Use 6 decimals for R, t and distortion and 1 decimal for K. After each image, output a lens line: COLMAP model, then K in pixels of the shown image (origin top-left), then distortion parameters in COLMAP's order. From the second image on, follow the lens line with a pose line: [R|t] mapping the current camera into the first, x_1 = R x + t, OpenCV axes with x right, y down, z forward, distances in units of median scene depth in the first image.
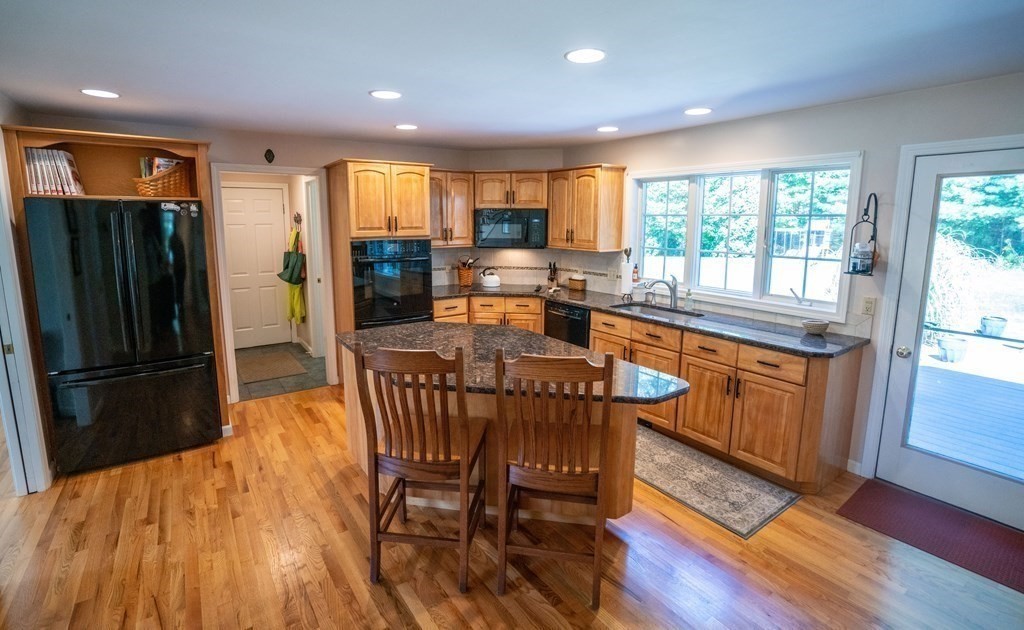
lens RADIAL K [[472.6, 0, 511.1], [0, 472.6, 288.4], [0, 0, 1]] dist [-0.025362, 0.000617]
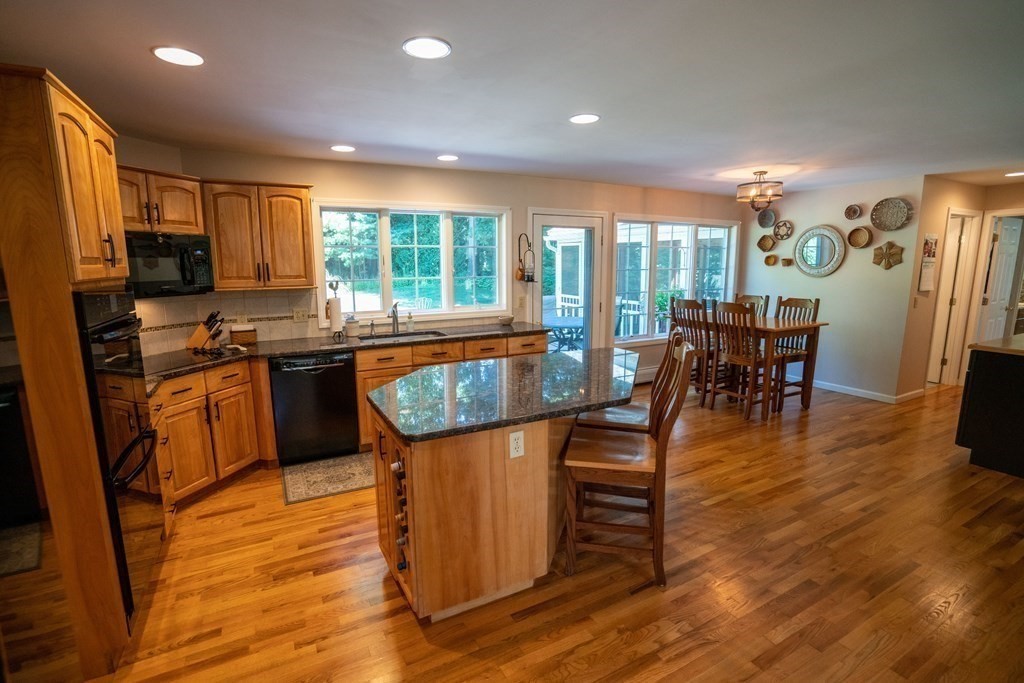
lens RADIAL K [[470.1, 0, 497.8], [0, 470.1, 345.2], [0, 0, 1]] dist [-0.043314, 0.012384]
pose [[0.152693, -0.177422, 0.972217, -0.573198], [0.154117, 0.975992, 0.153905, -0.052034], [-0.976183, 0.126335, 0.176371, 0.507018]]
